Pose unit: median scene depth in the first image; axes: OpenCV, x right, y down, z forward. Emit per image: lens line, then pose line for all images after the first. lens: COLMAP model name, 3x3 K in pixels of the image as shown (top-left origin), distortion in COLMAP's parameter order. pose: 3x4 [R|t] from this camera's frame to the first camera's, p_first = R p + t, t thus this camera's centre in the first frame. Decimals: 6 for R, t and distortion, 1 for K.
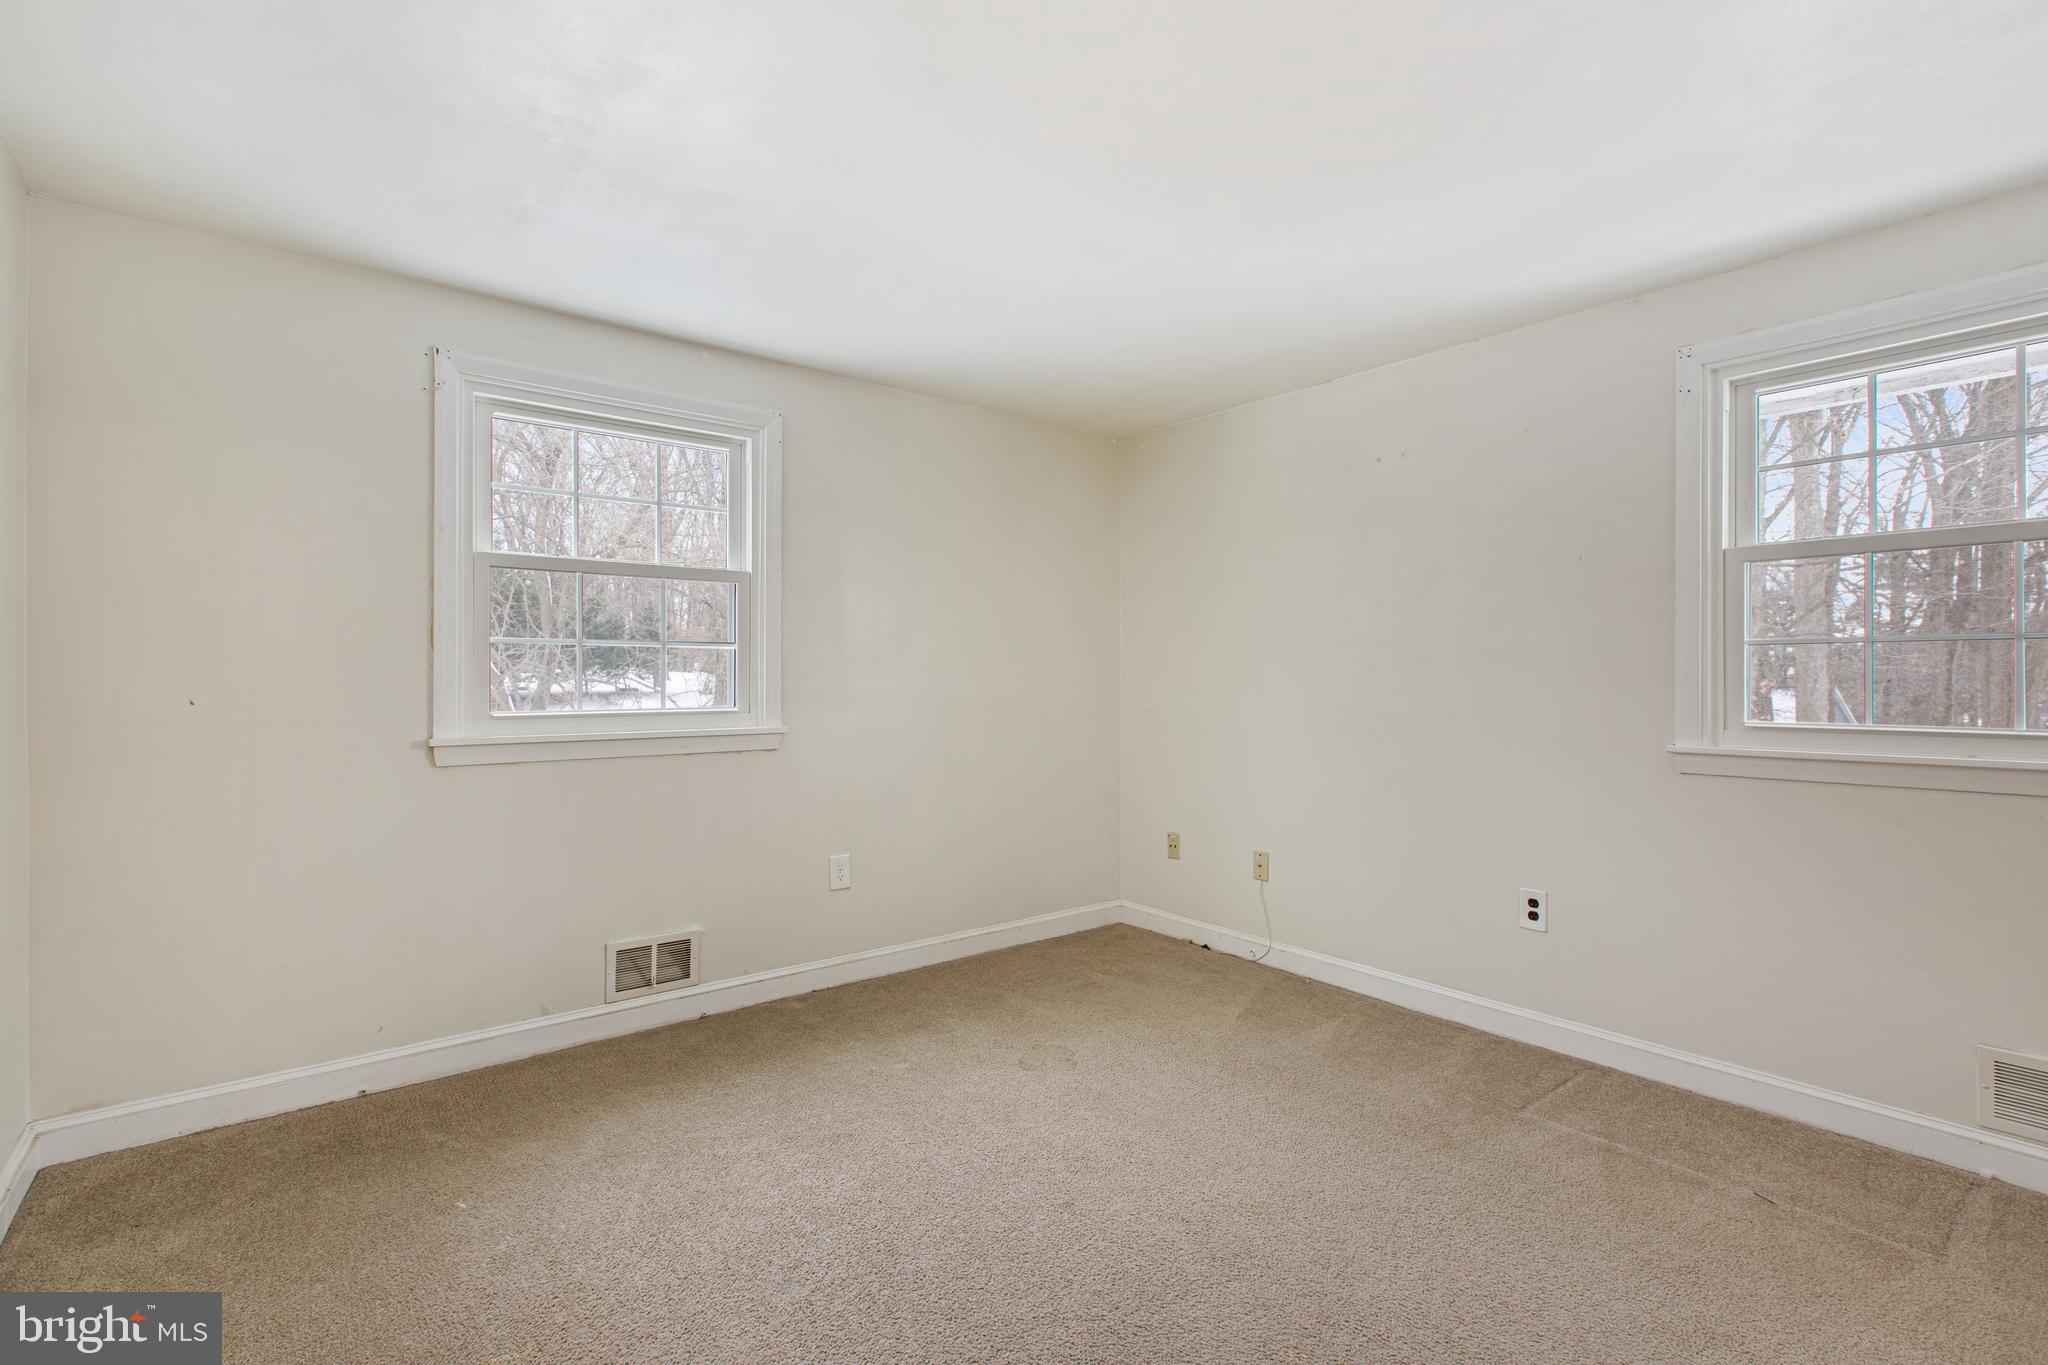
lens RADIAL K [[928.6, 0, 1020.1], [0, 928.6, 681.0], [0, 0, 1]] dist [0.001187, -0.000208]
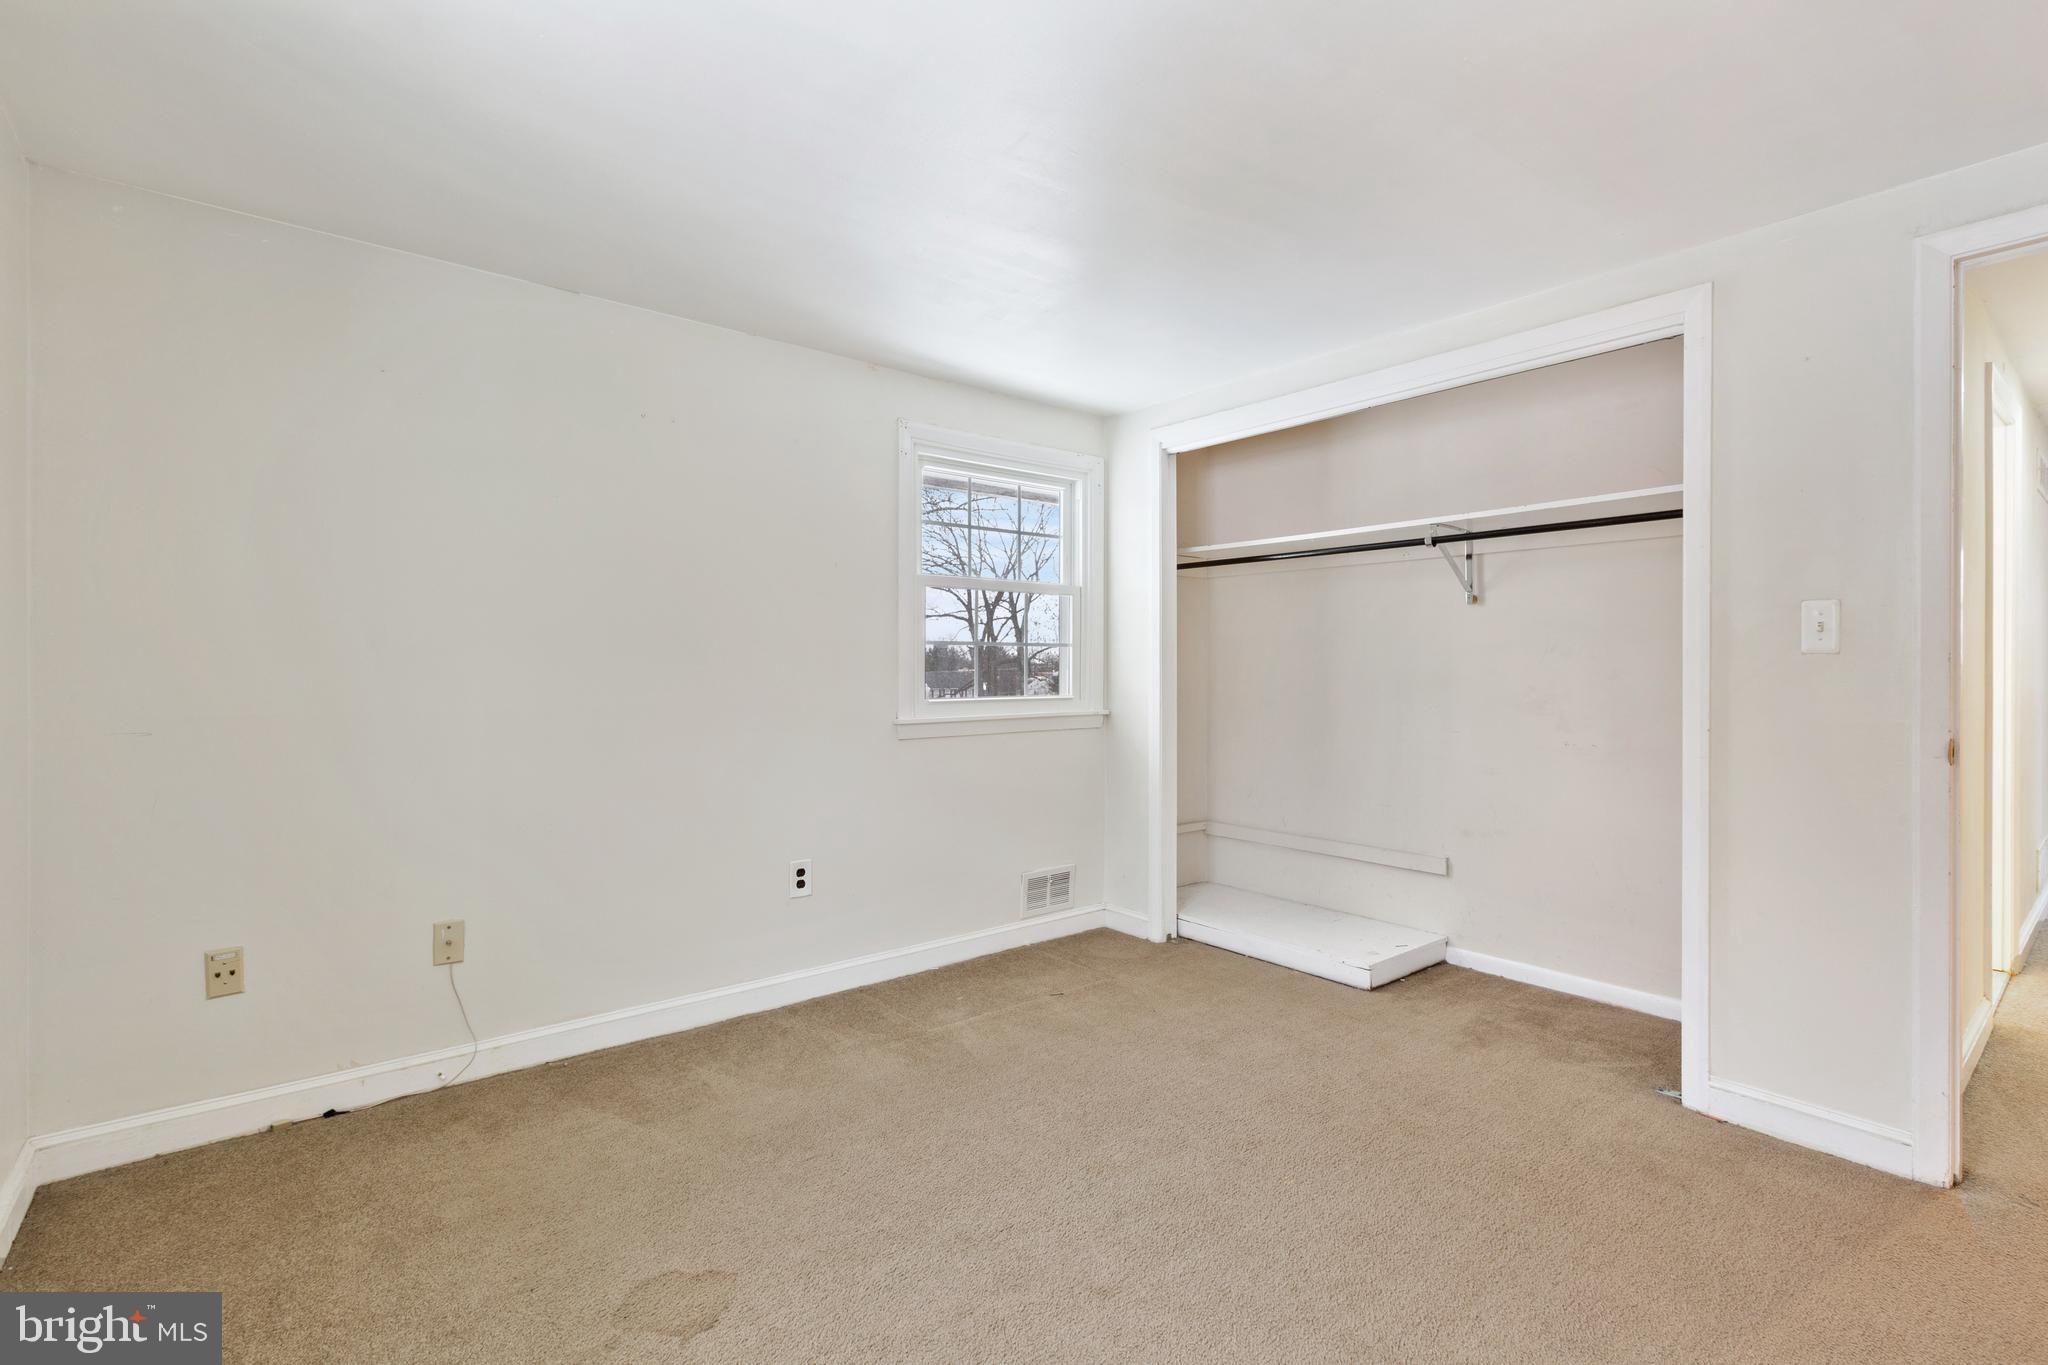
lens RADIAL K [[928.6, 0, 1020.1], [0, 928.6, 681.0], [0, 0, 1]] dist [0.001187, -0.000208]
pose [[-0.023251, -0.013641, 0.999637, -0.517493], [0.000345, 0.999907, 0.013652, -0.002072], [-0.999730, 0.000663, -0.023244, 0.723902]]
